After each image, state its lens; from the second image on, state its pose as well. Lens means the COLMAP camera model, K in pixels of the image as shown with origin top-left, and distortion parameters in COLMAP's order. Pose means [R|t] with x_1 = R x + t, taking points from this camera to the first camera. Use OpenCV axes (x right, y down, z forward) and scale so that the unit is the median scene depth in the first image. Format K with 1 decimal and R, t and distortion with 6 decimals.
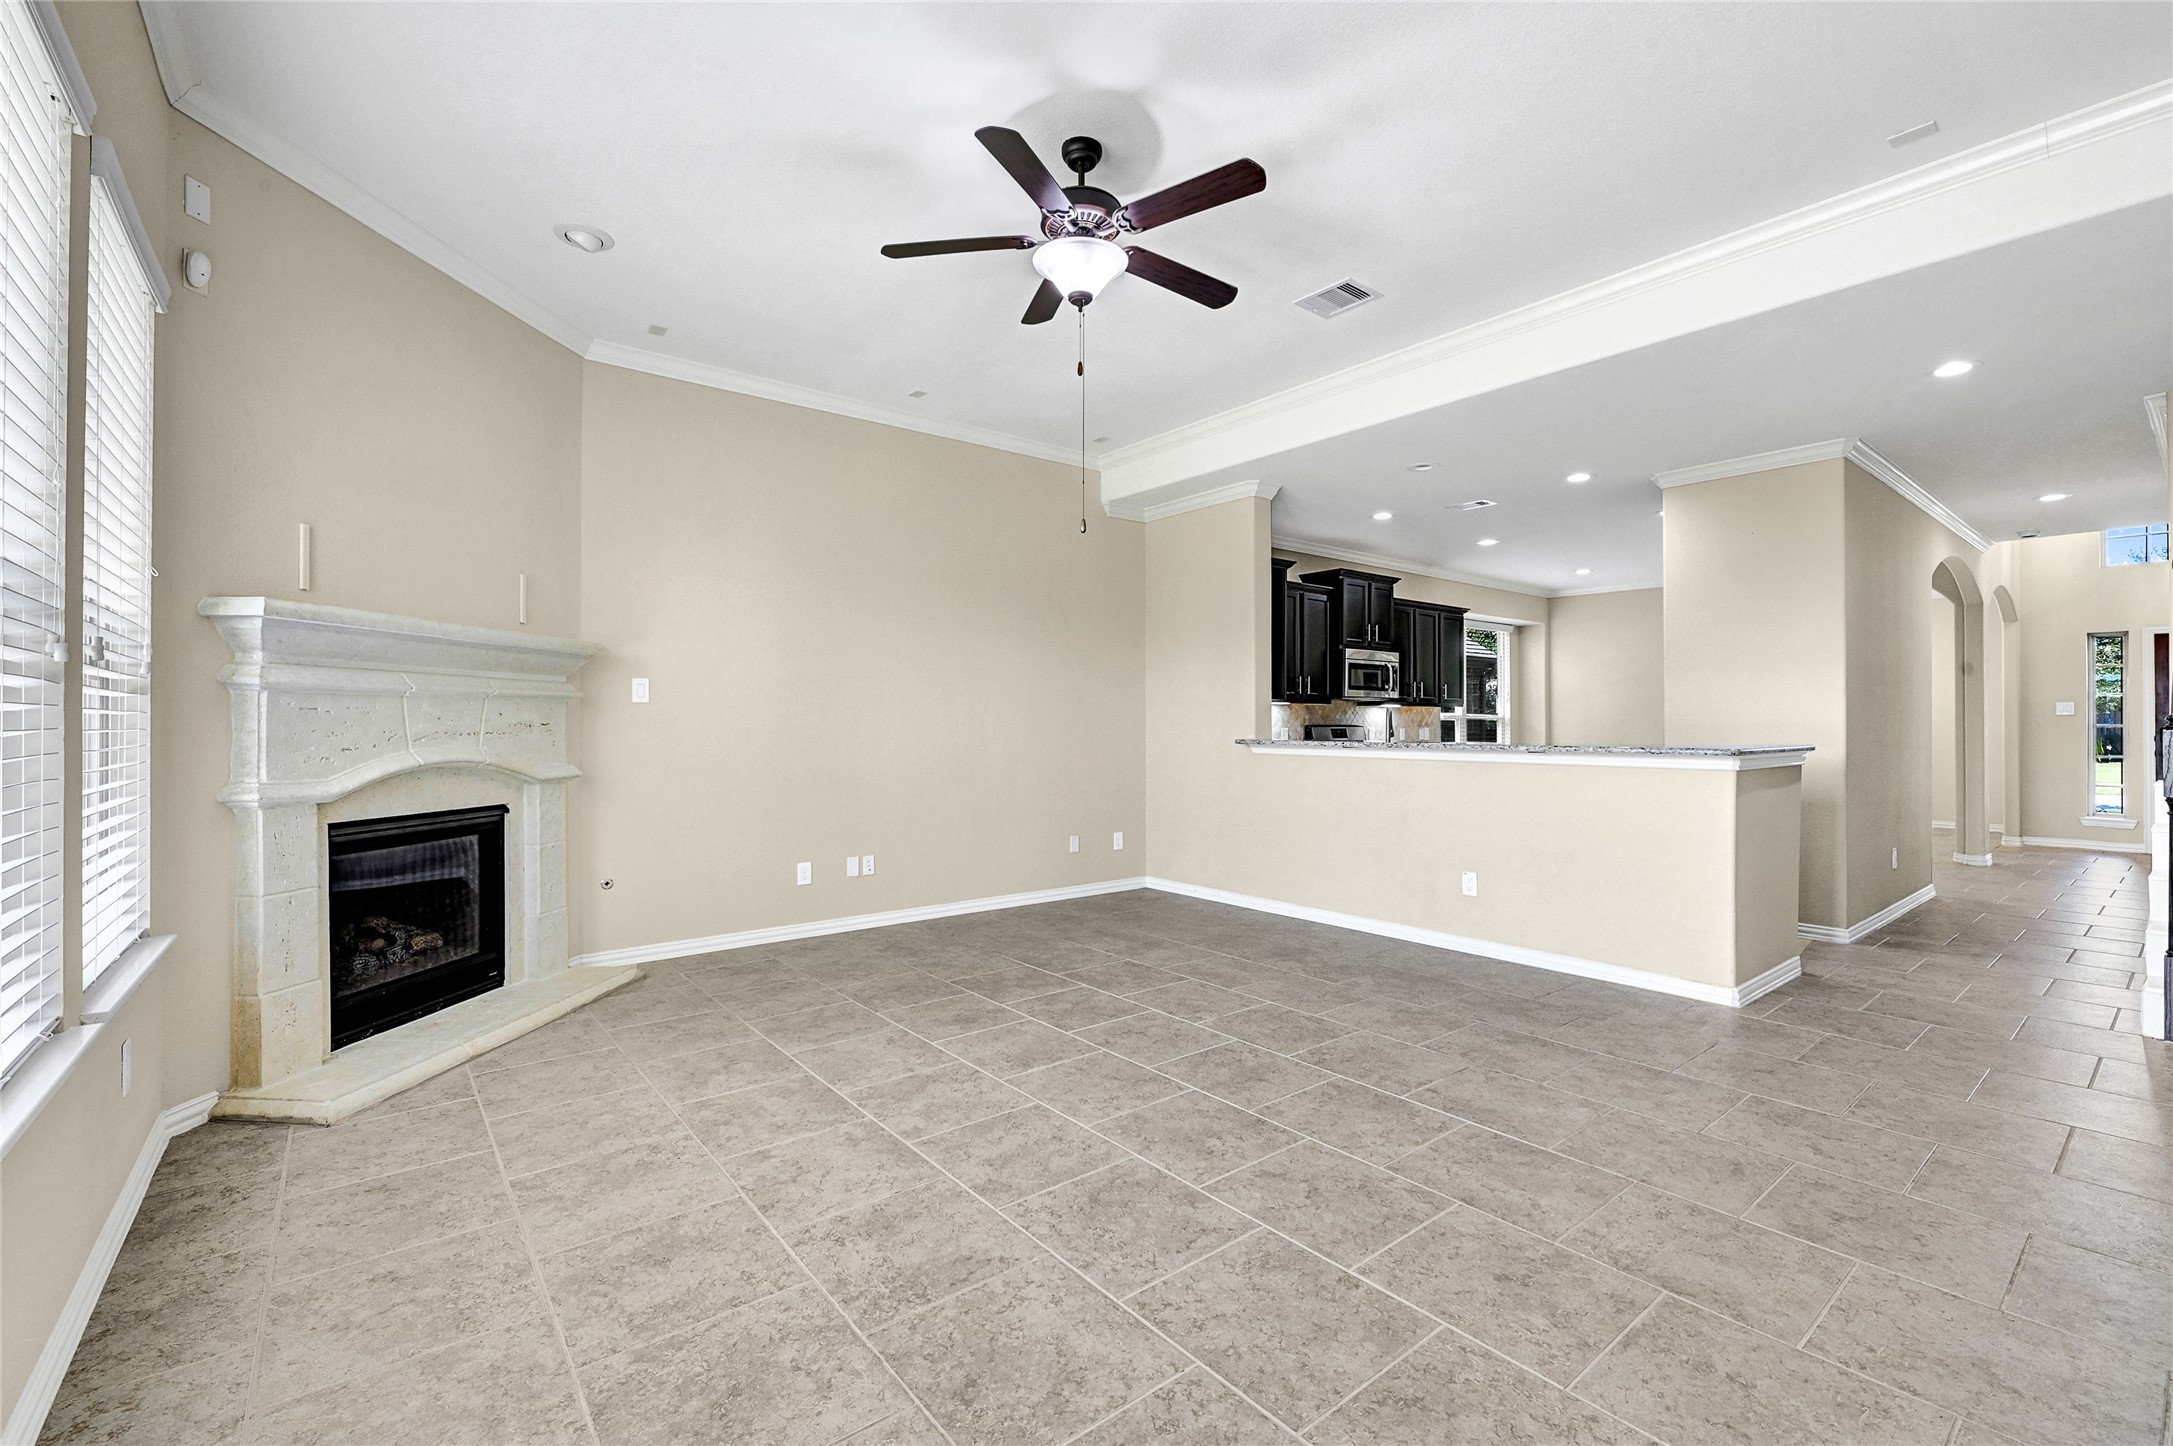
lens RADIAL K [[924.3, 0, 1116.0], [0, 924.3, 718.8], [0, 0, 1]] dist [-0.008859, -0.000363]
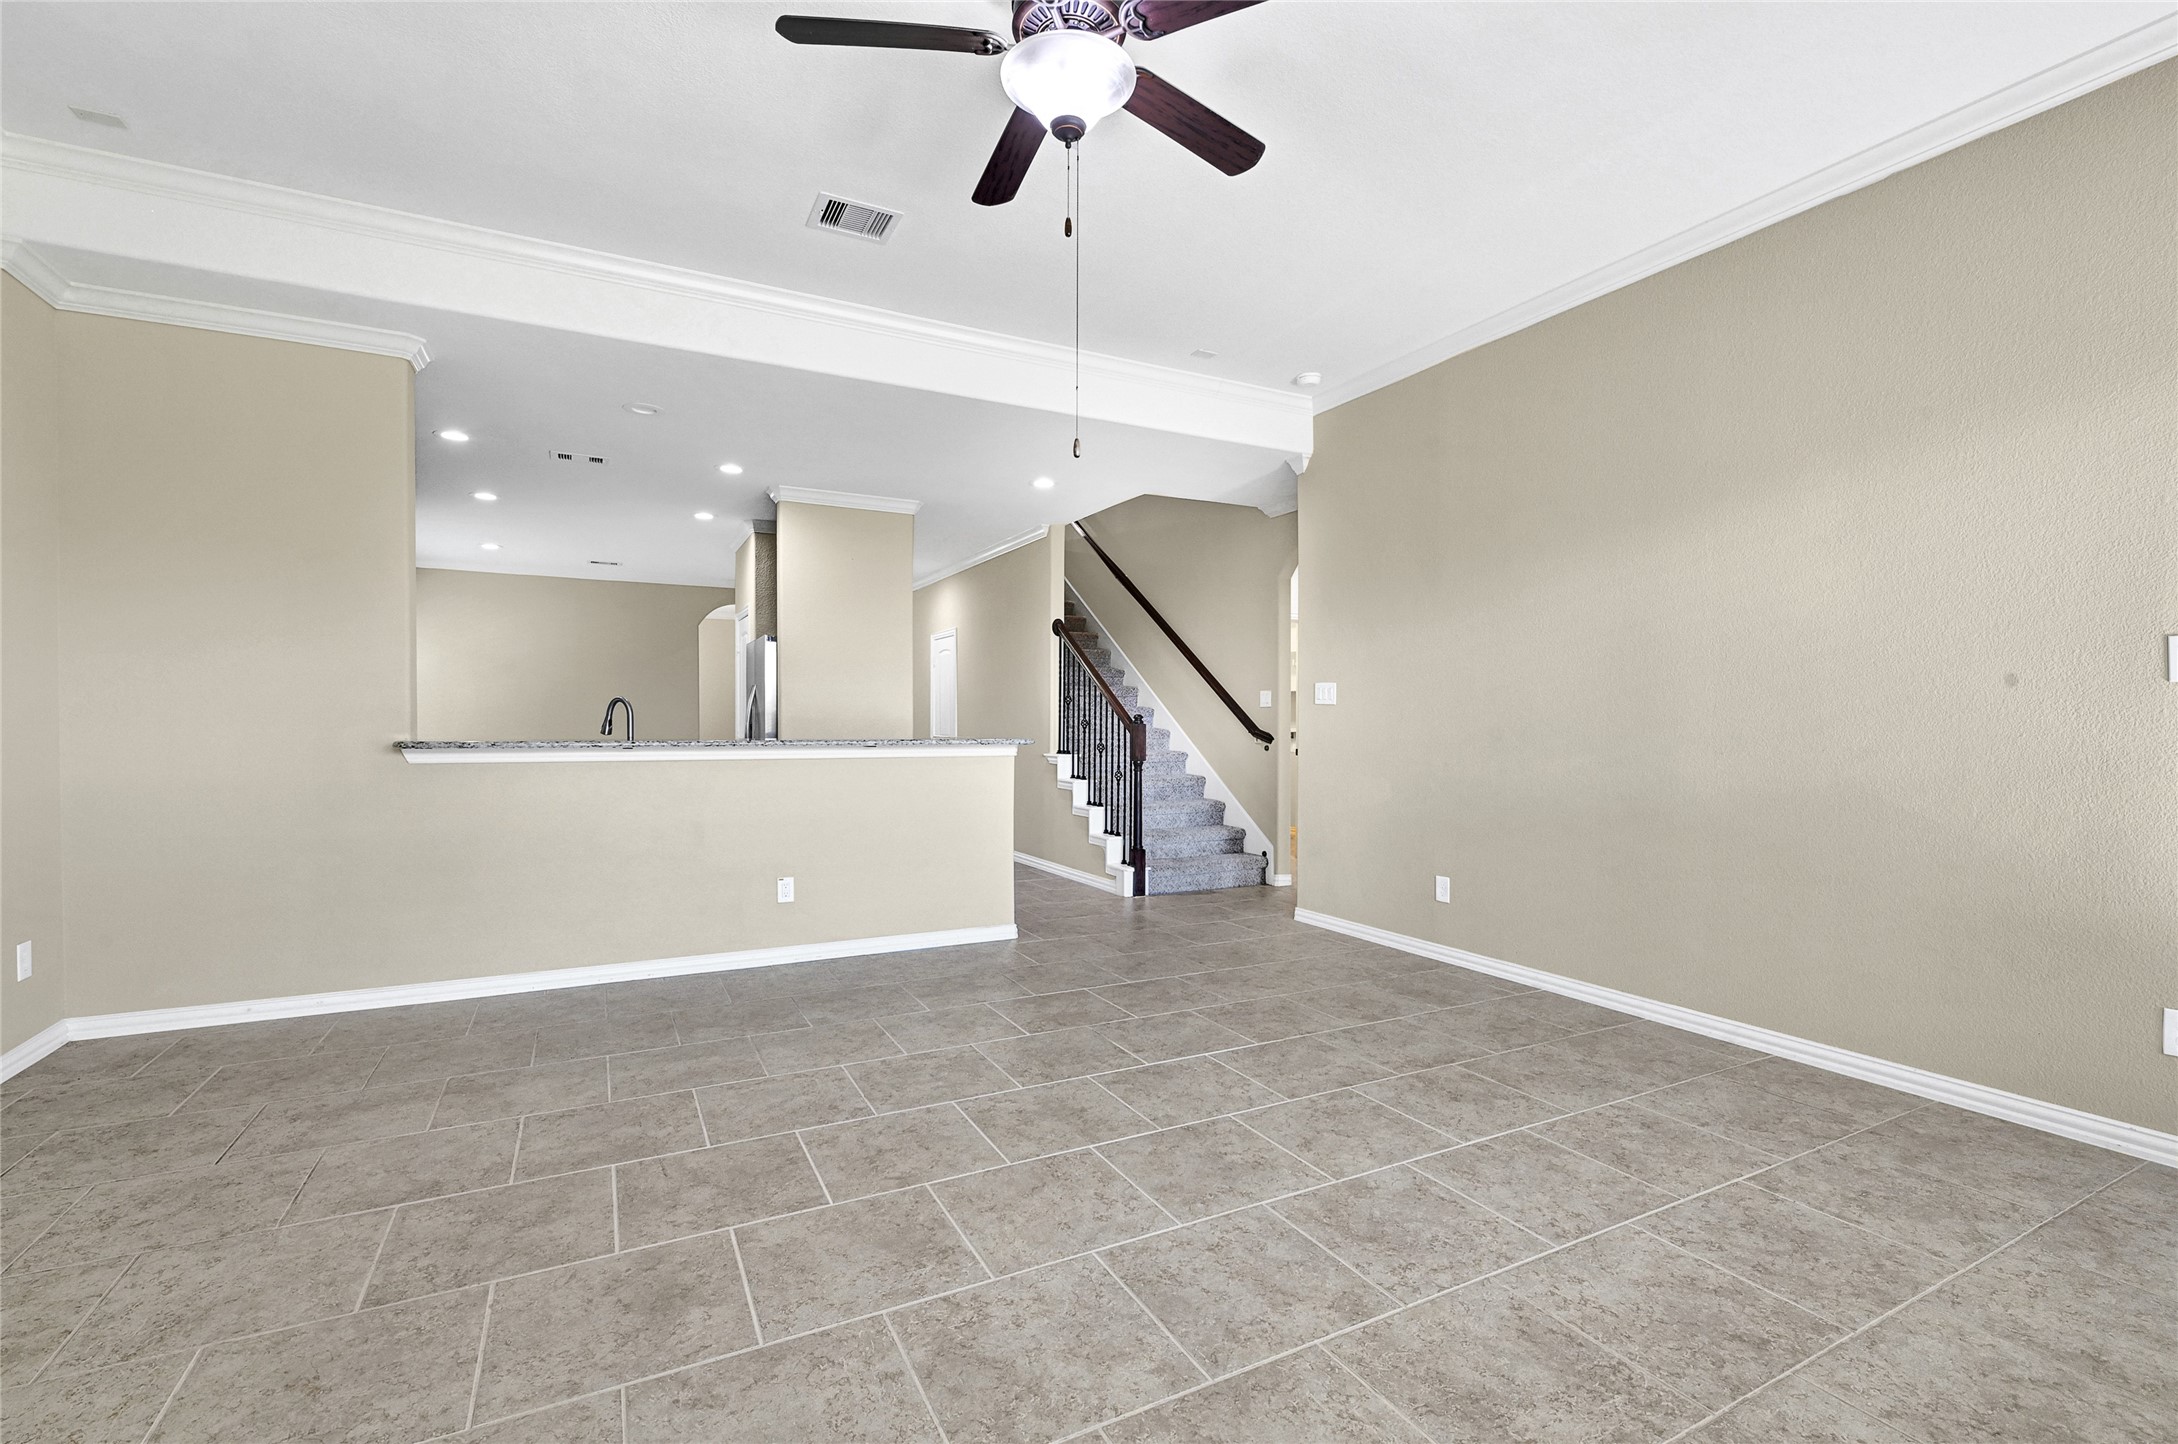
lens RADIAL K [[946.9, 0, 1033.4], [0, 946.9, 724.2], [0, 0, 1]] dist [-0.007964, -0.000464]
pose [[0.227190, -0.002033, 0.973848, -0.682250], [-0.008758, 0.999953, 0.004131, 0.009050], [-0.973811, -0.009467, 0.227161, 0.759491]]
